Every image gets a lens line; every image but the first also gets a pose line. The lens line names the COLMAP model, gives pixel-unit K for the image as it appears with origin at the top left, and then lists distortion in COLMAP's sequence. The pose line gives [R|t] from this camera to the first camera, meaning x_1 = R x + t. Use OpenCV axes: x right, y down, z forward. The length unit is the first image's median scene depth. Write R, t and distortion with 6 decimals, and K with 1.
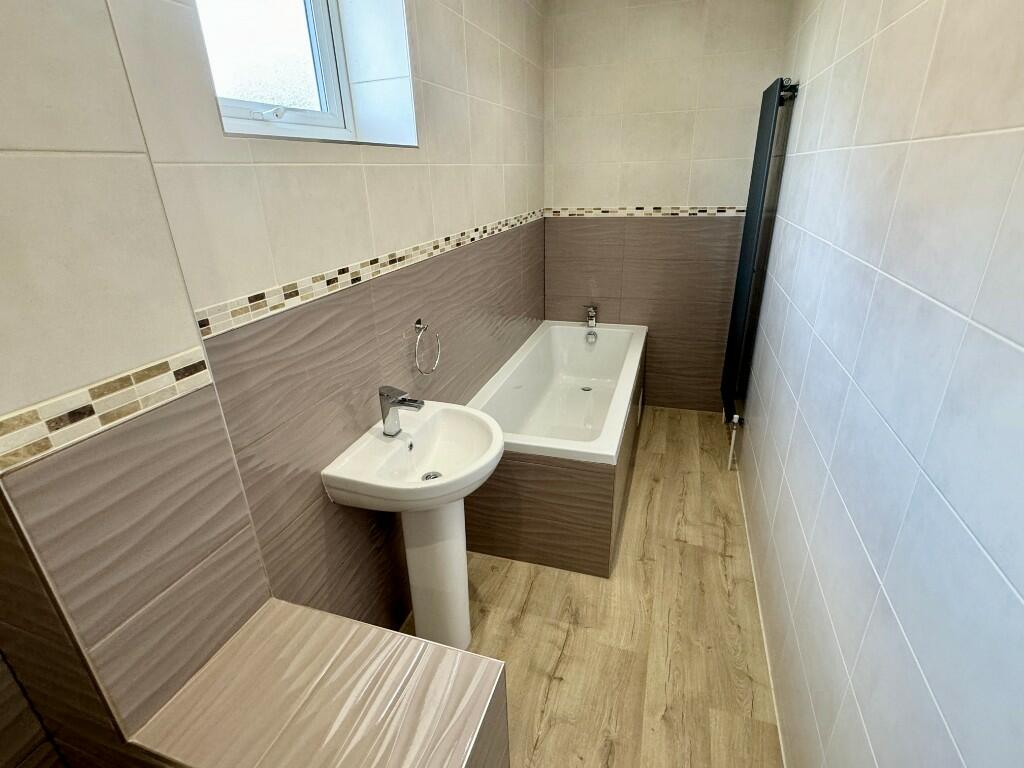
lens RADIAL K [[507.1, 0, 512.0], [0, 507.1, 384.0], [0, 0, 1]] dist [-0.018208, -0.000075]
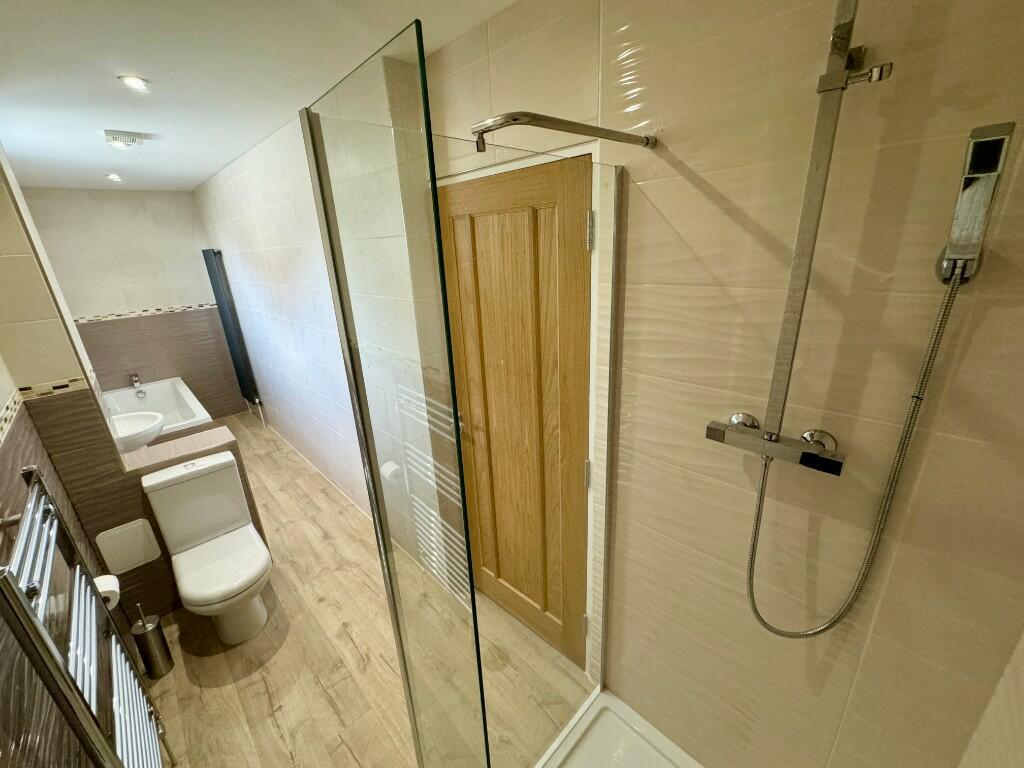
lens RADIAL K [[406.6, 0, 512.0], [0, 406.6, 384.0], [0, 0, 1]] dist [-0.000396, 0.000348]
pose [[0.465461, -0.286434, 0.837438, -0.433758], [0.377625, 0.920010, 0.104787, 0.222485], [-0.800466, 0.267463, 0.536393, -0.724692]]
